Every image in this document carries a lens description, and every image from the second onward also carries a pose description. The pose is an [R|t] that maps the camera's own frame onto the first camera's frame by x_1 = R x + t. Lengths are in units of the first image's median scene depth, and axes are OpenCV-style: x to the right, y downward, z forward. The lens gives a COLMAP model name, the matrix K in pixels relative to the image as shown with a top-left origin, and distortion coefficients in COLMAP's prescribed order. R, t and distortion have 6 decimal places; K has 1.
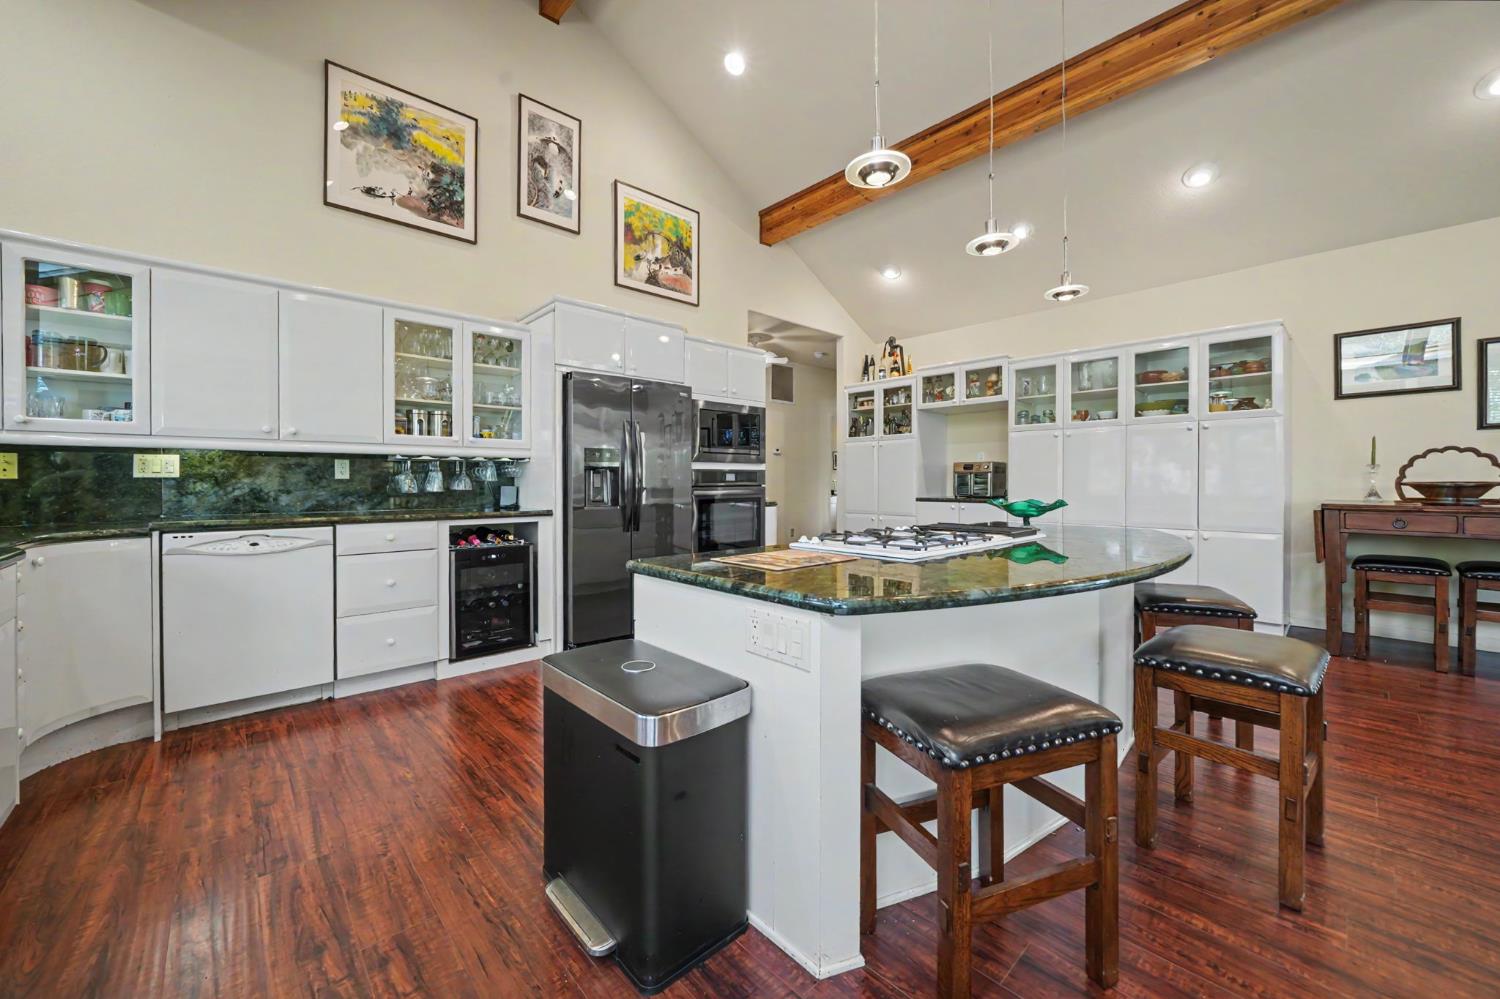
lens RADIAL K [[565.3, 0, 750.5], [0, 565.3, 486.6], [0, 0, 1]] dist [-0.022387, 0.000129]
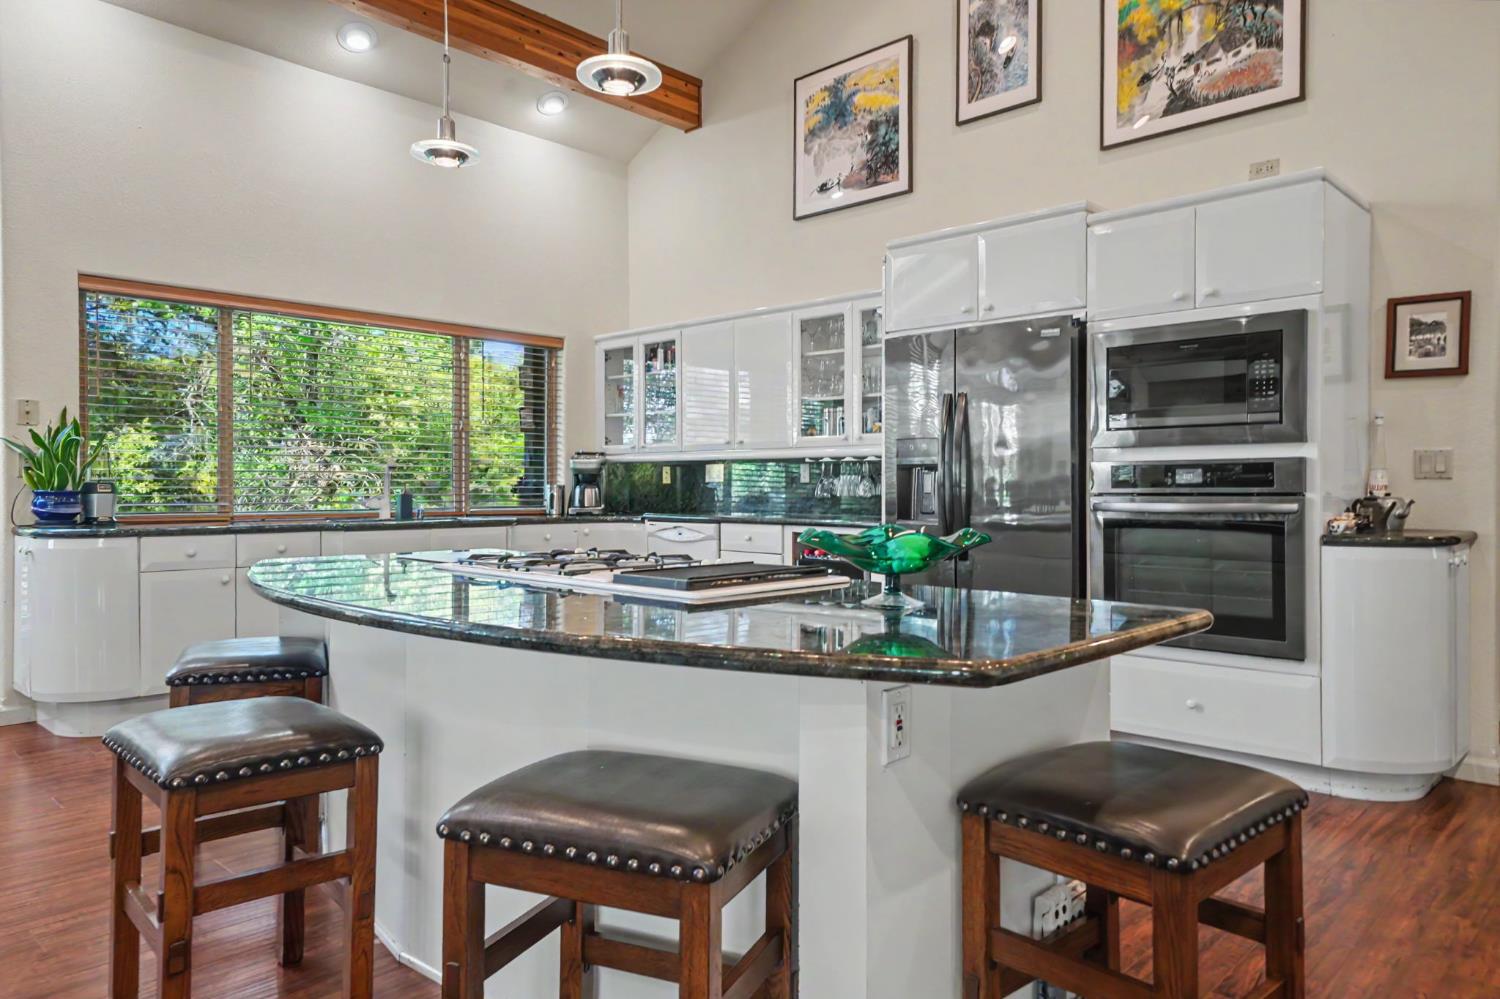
lens RADIAL K [[971.6, 0, 750.0], [0, 971.6, 499.5], [0, 0, 1]] dist [0.010745, 0.000398]
pose [[0.055645, 0.012264, -0.998375, 0.928069], [-0.010608, 0.999875, 0.011691, -0.002481], [0.998394, 0.009940, 0.055768, 0.711541]]
